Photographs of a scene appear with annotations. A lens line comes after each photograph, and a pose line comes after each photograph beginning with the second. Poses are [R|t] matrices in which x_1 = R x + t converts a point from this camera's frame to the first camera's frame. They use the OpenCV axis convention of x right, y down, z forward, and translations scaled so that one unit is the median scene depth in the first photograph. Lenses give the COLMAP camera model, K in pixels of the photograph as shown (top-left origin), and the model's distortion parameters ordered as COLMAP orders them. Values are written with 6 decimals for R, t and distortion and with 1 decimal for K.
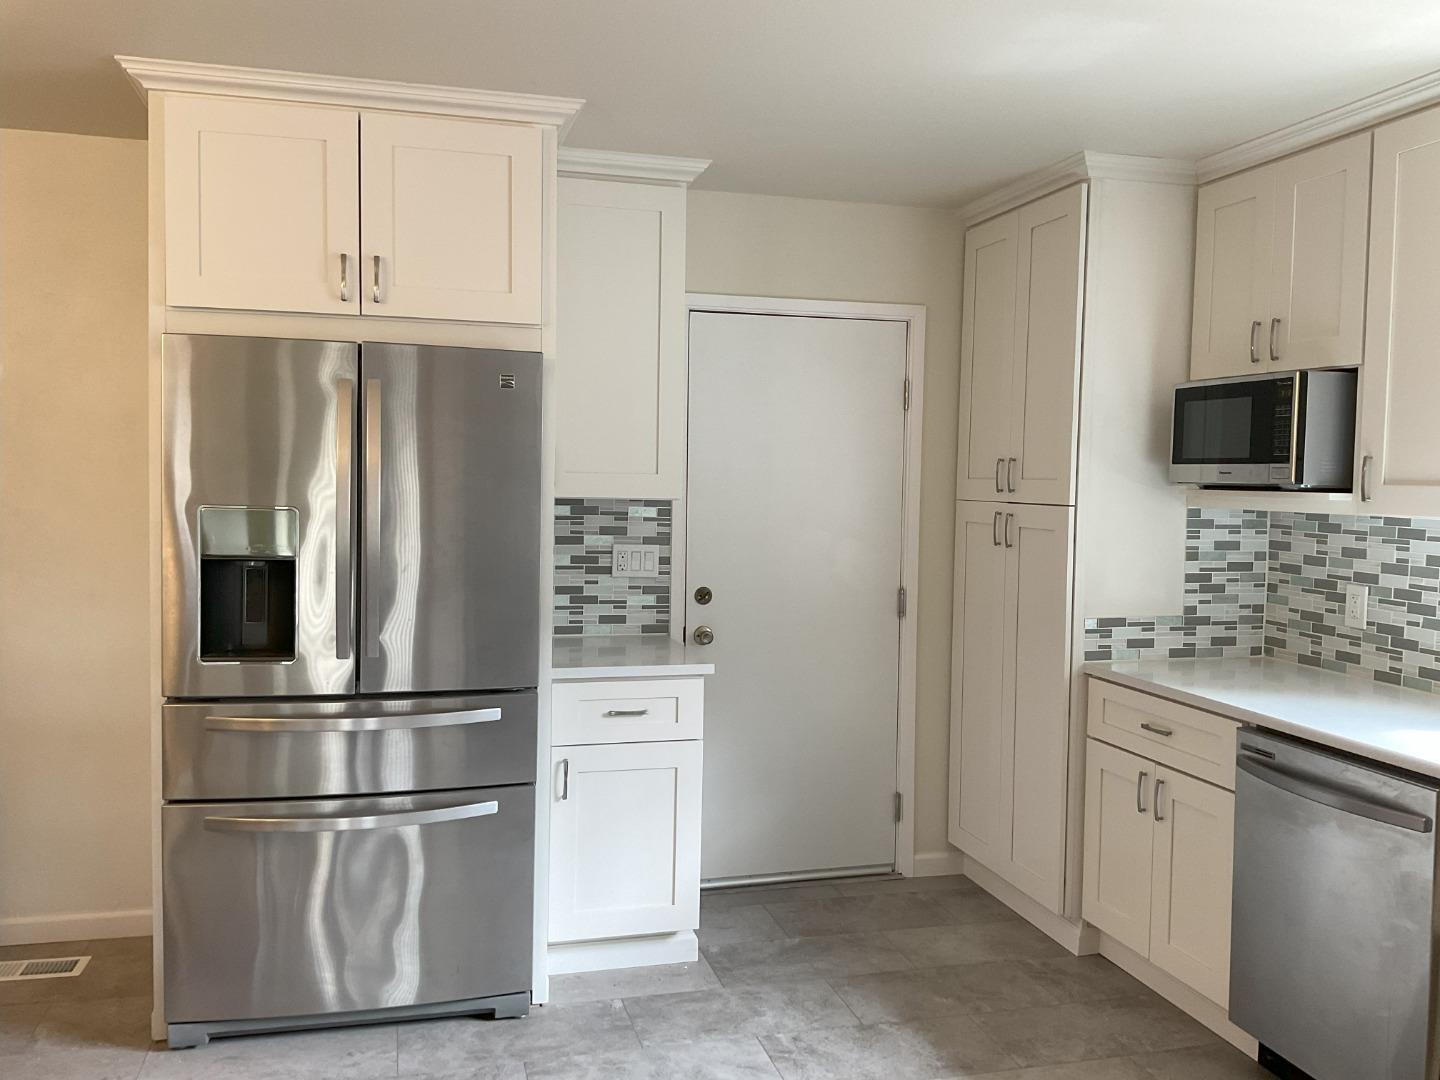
lens RADIAL K [[1179.0, 0, 712.1], [0, 1179.0, 547.0], [0, 0, 1]] dist [0.016826, -0.027948]
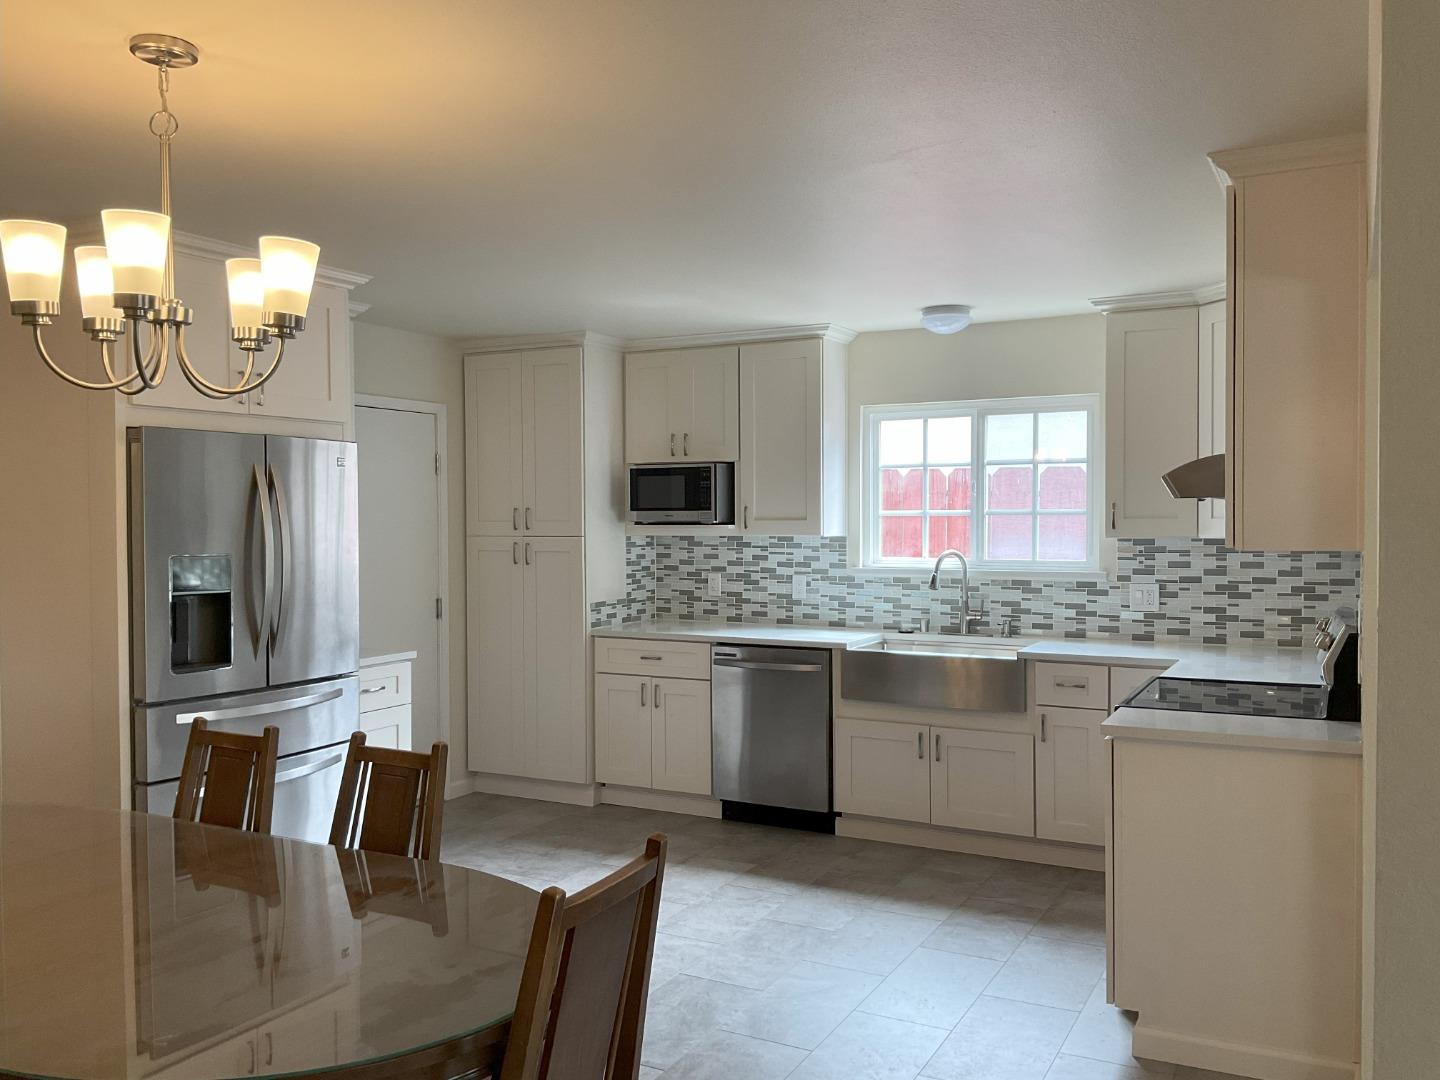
lens RADIAL K [[1179.0, 0, 726.1], [0, 1179.0, 537.1], [0, 0, 1]] dist [0.016826, -0.027948]
pose [[0.678034, -0.031244, 0.734366, -0.783238], [0.059095, 0.998179, -0.012094, -0.001577], [-0.732651, 0.051598, 0.678646, -0.287561]]
